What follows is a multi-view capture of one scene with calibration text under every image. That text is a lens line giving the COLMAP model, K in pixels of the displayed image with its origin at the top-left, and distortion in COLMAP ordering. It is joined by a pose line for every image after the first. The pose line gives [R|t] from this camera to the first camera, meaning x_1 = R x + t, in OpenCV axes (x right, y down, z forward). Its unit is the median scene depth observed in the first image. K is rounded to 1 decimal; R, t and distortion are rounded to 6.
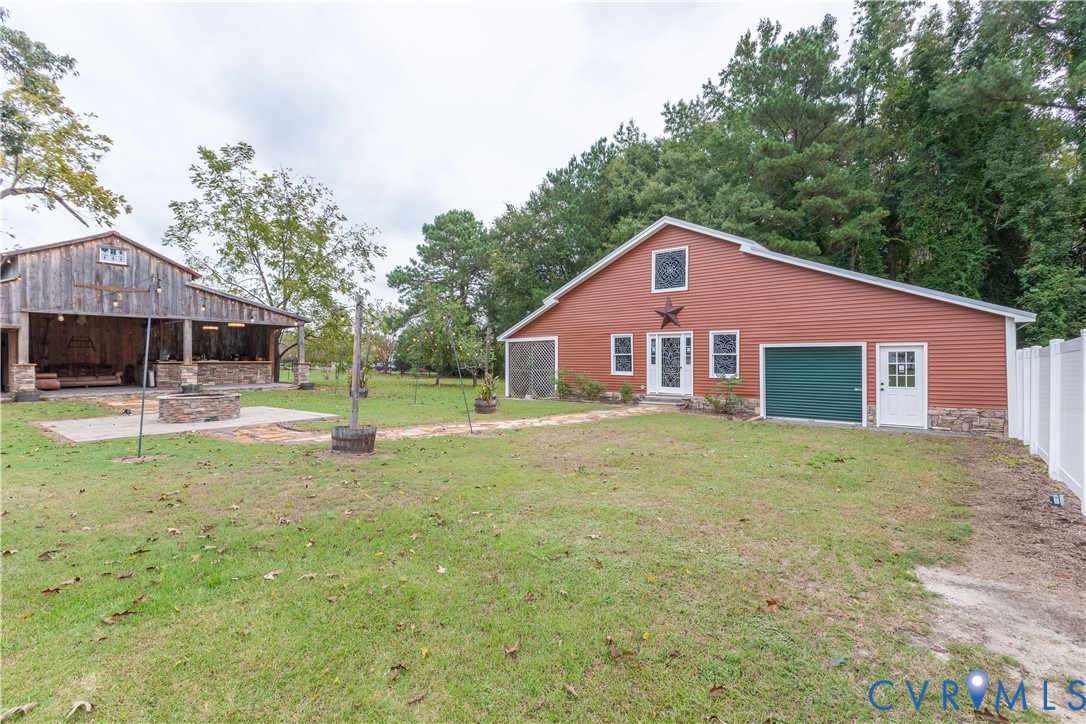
lens RADIAL K [[494.5, 0, 543.0], [0, 494.5, 362.0], [0, 0, 1]] dist [-0.000187, -0.000005]
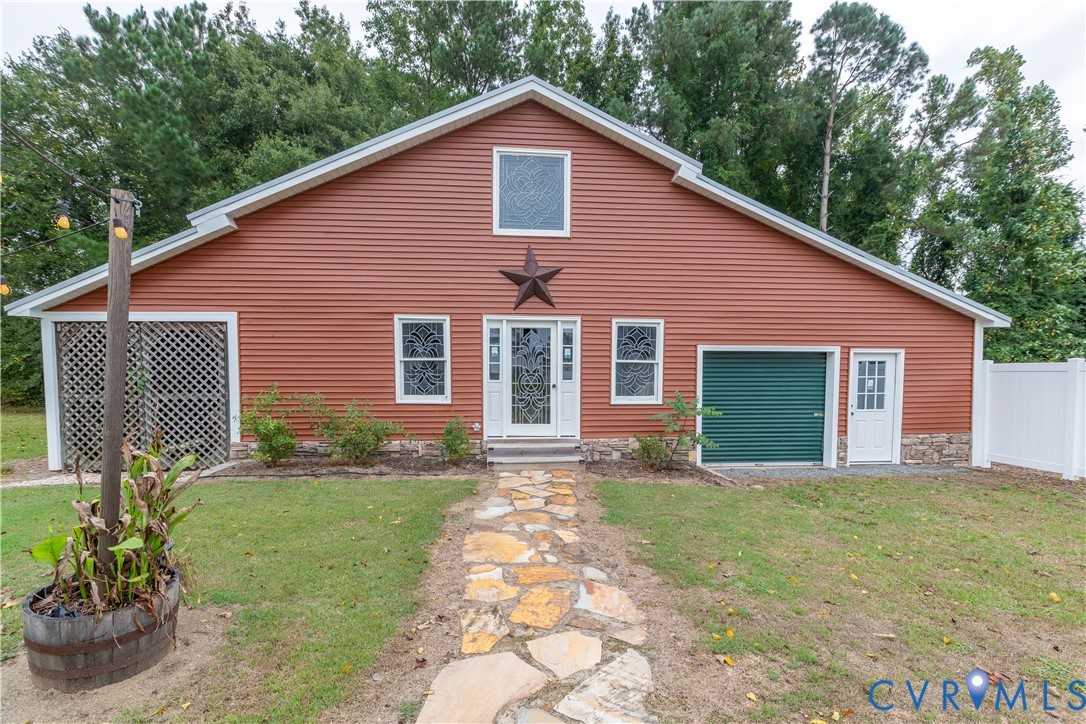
lens RADIAL K [[499.8, 0, 539.0], [0, 499.8, 391.5], [0, 0, 1]] dist [-0.000727, 0.000004]
pose [[0.697861, -0.034531, 0.715400, -0.112088], [-0.001386, 0.998770, 0.049561, -0.009082], [-0.716232, -0.035578, 0.696955, 0.645243]]
